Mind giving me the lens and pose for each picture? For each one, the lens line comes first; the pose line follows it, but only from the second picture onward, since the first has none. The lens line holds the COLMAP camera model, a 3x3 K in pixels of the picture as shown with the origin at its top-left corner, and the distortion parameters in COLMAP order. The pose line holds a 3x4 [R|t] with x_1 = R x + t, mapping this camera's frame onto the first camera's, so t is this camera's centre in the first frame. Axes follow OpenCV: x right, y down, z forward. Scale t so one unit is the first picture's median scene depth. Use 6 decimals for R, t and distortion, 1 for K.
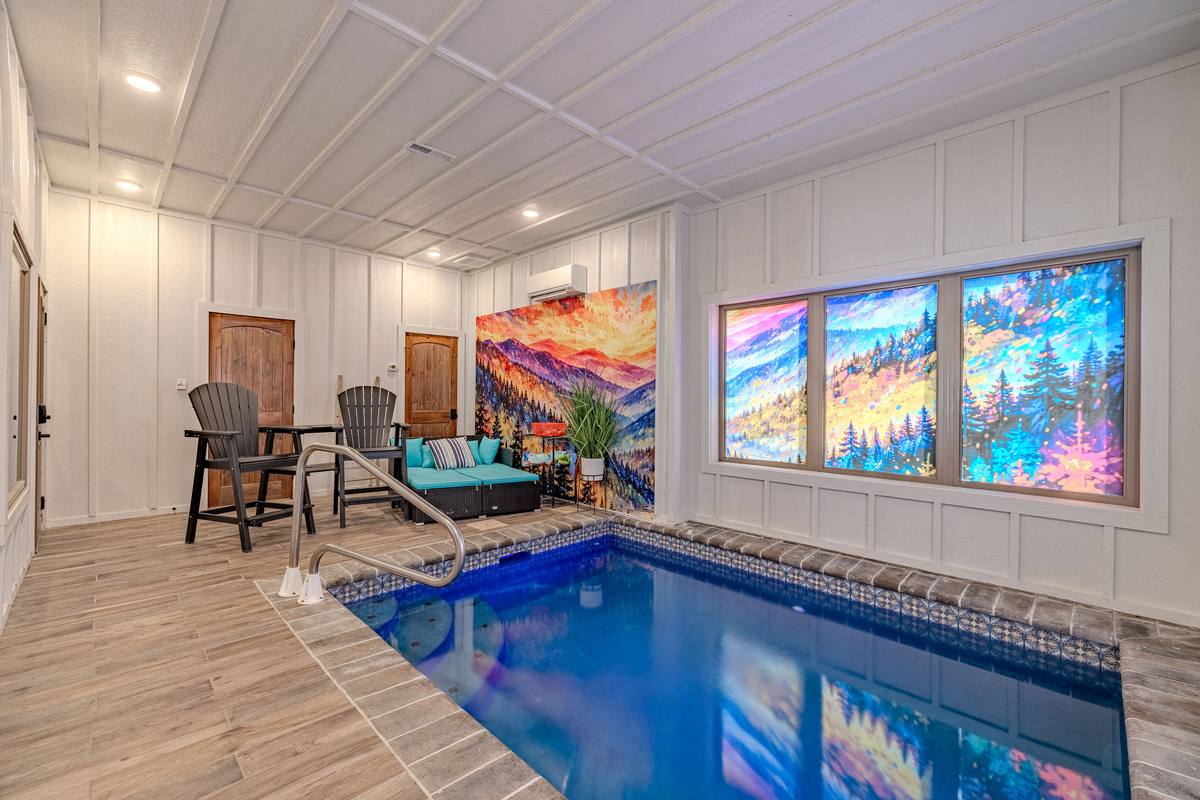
lens RADIAL K [[500.5, 0, 601.9], [0, 500.5, 399.0], [0, 0, 1]] dist [0.000413, -0.000180]
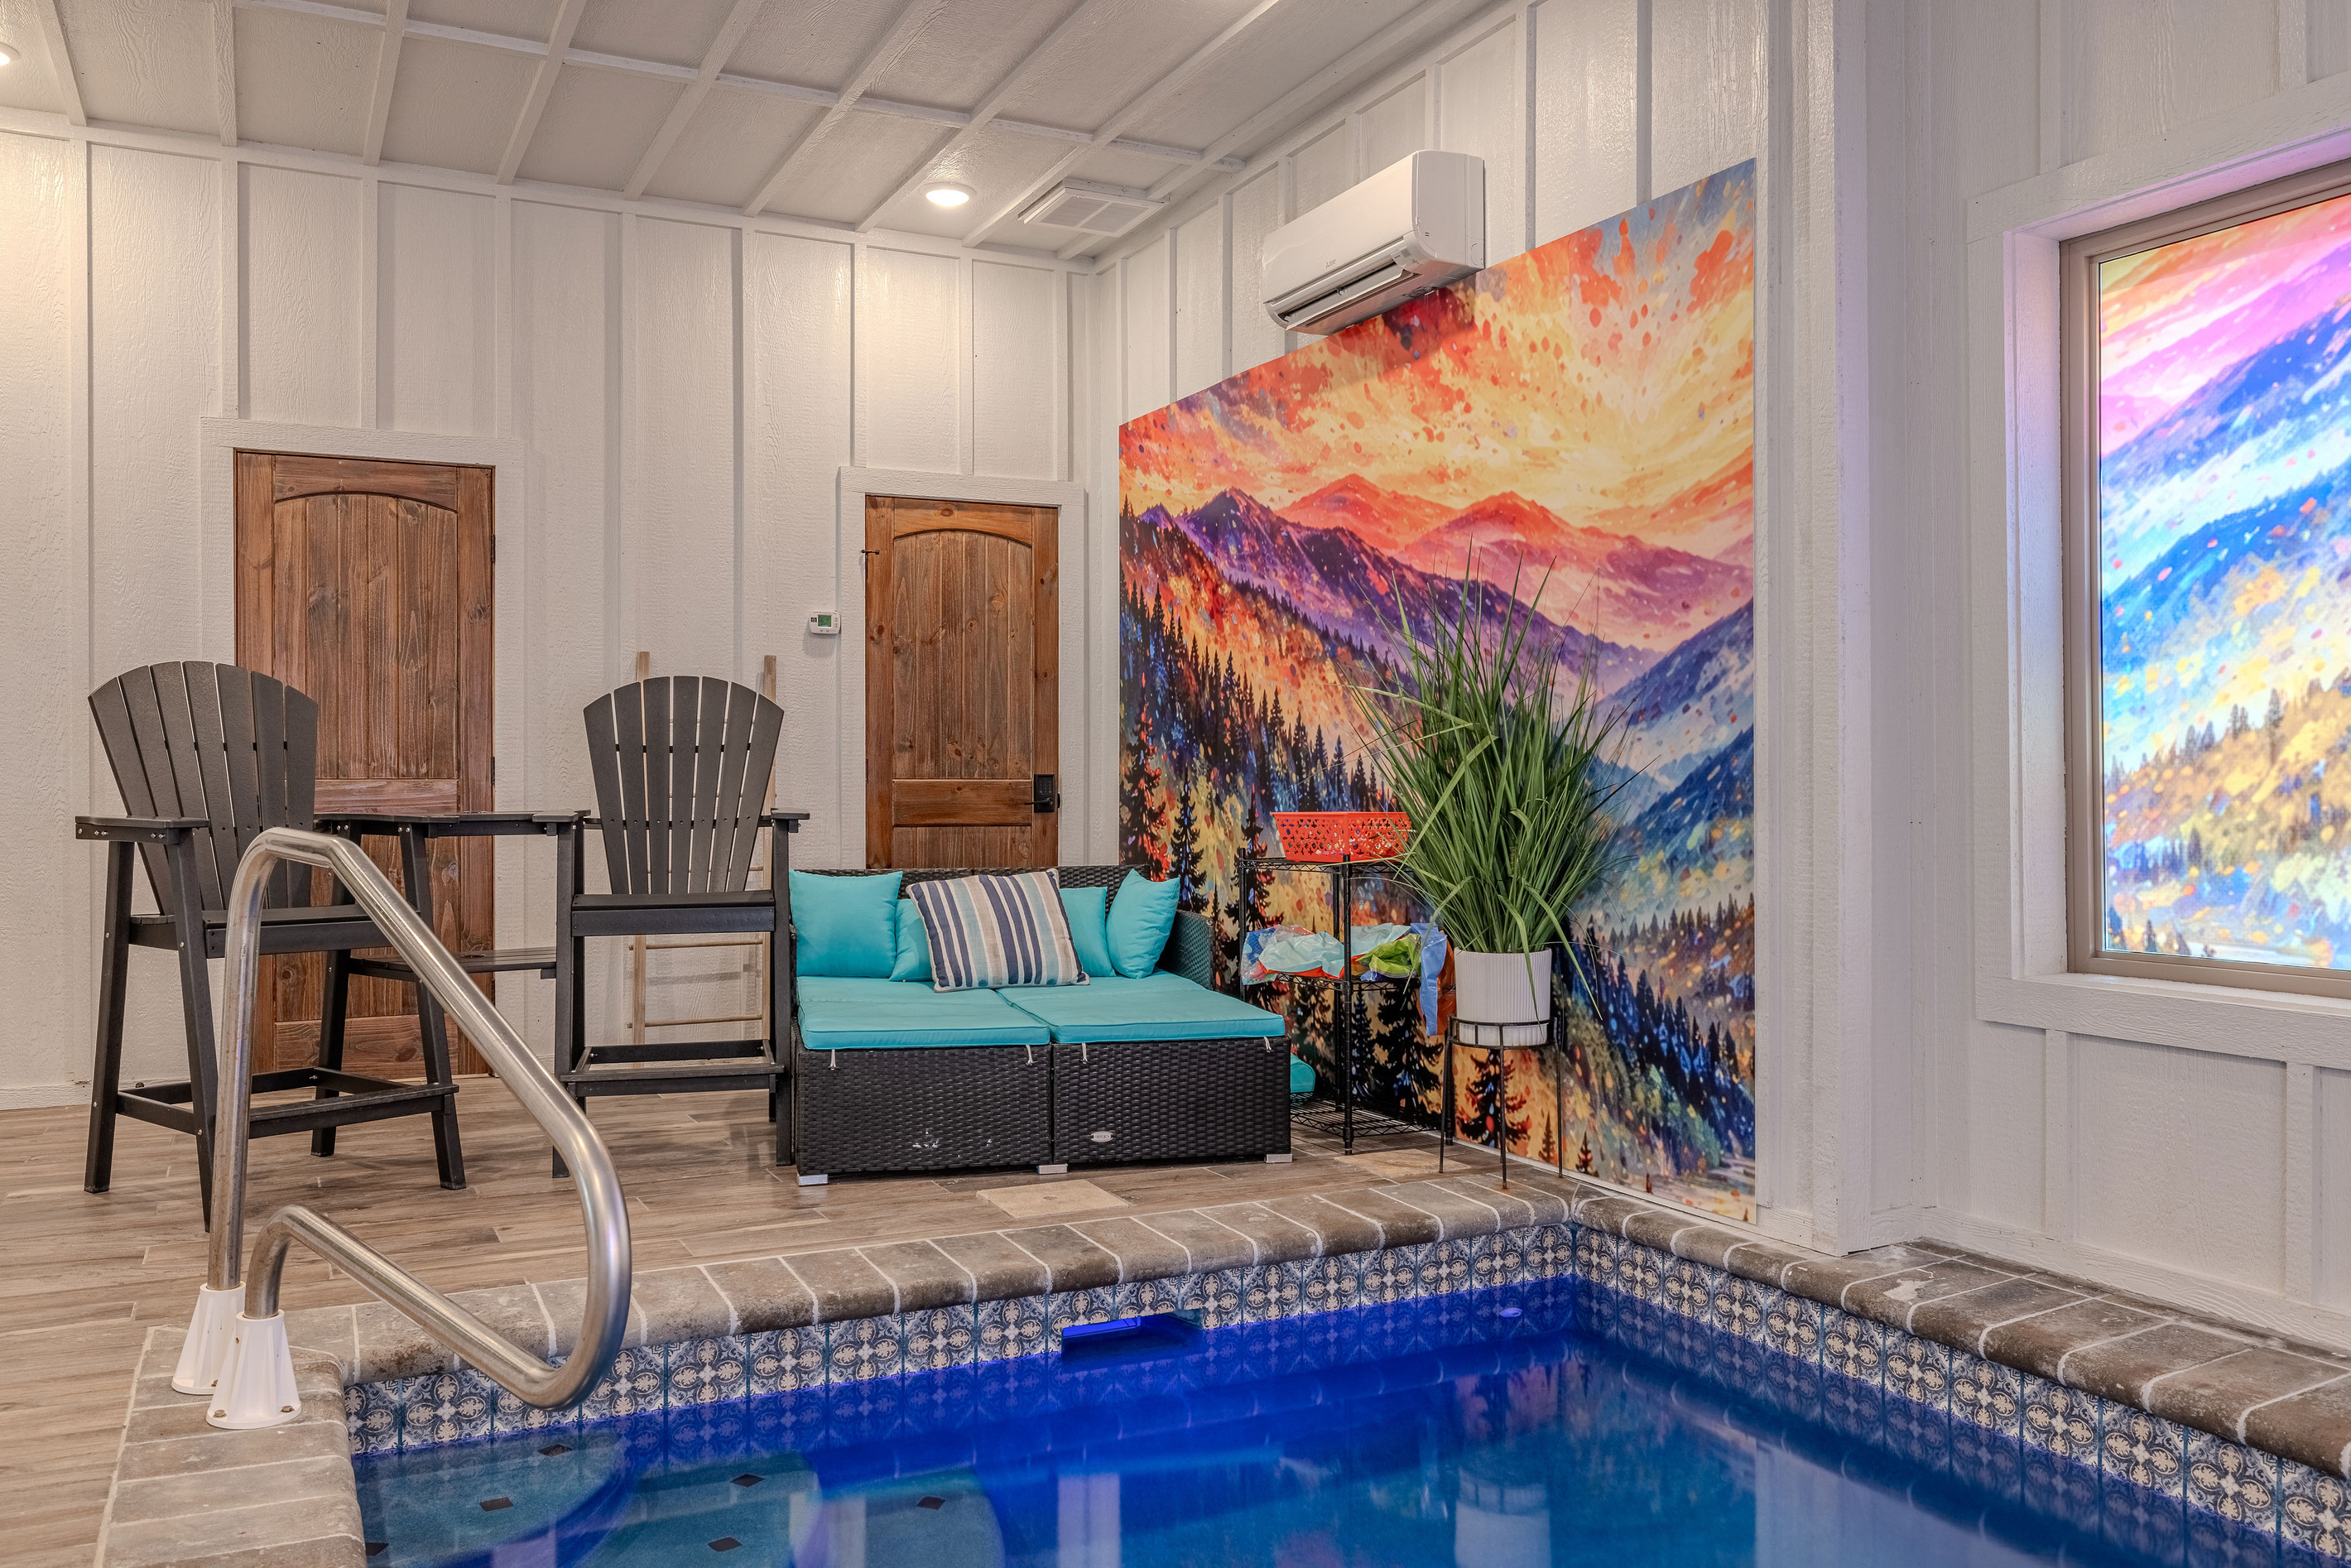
lens RADIAL K [[1828.9, 0, 1164.2], [0, 1828.9, 779.7], [0, 0, 1]] dist [-0.001141, 0.004238]
pose [[0.946254, -0.011129, -0.323232, 0.133335], [0.009785, 0.999935, -0.005782, 0.047650], [0.323275, 0.002309, 0.946302, 0.150732]]
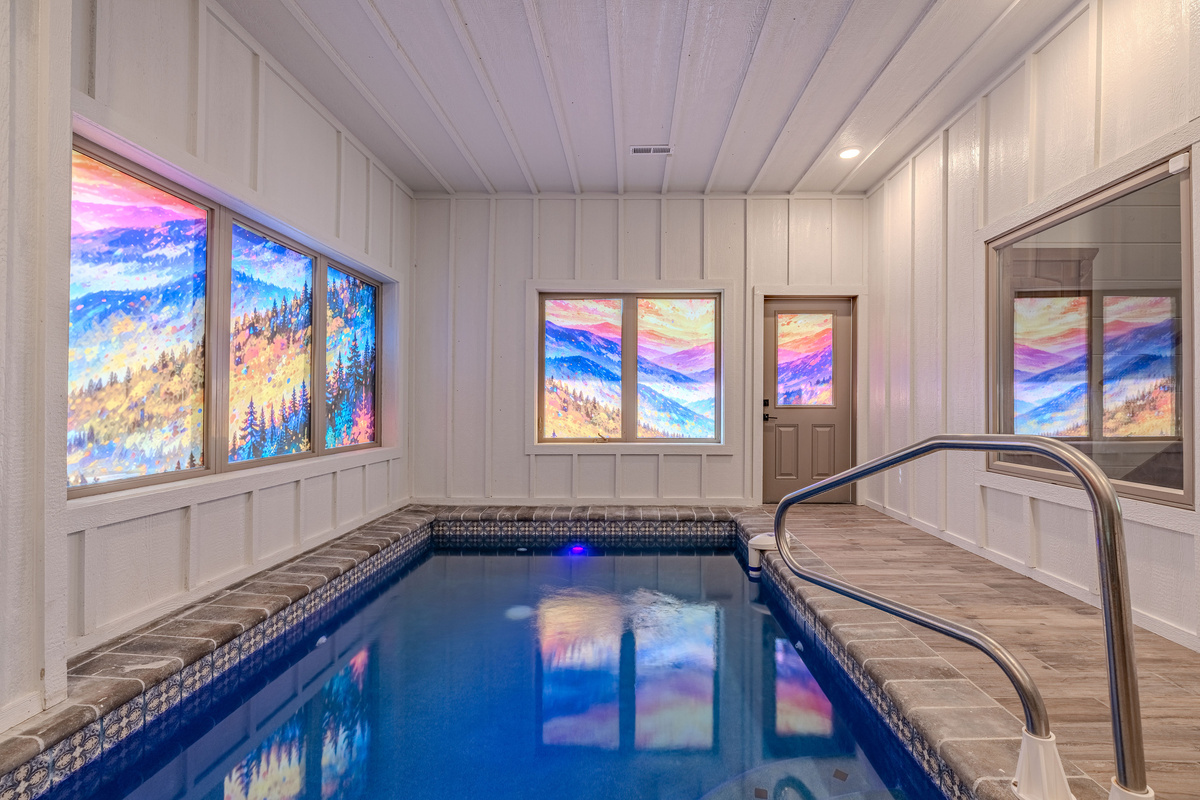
lens RADIAL K [[500.5, 0, 636.1], [0, 500.5, 399.5], [0, 0, 1]] dist [0.000413, -0.000180]
pose [[-0.705052, -0.007337, 0.709118, -0.419735], [-0.009706, 0.999953, 0.000696, 0.037968], [-0.709090, -0.006392, -0.705089, 1.027490]]
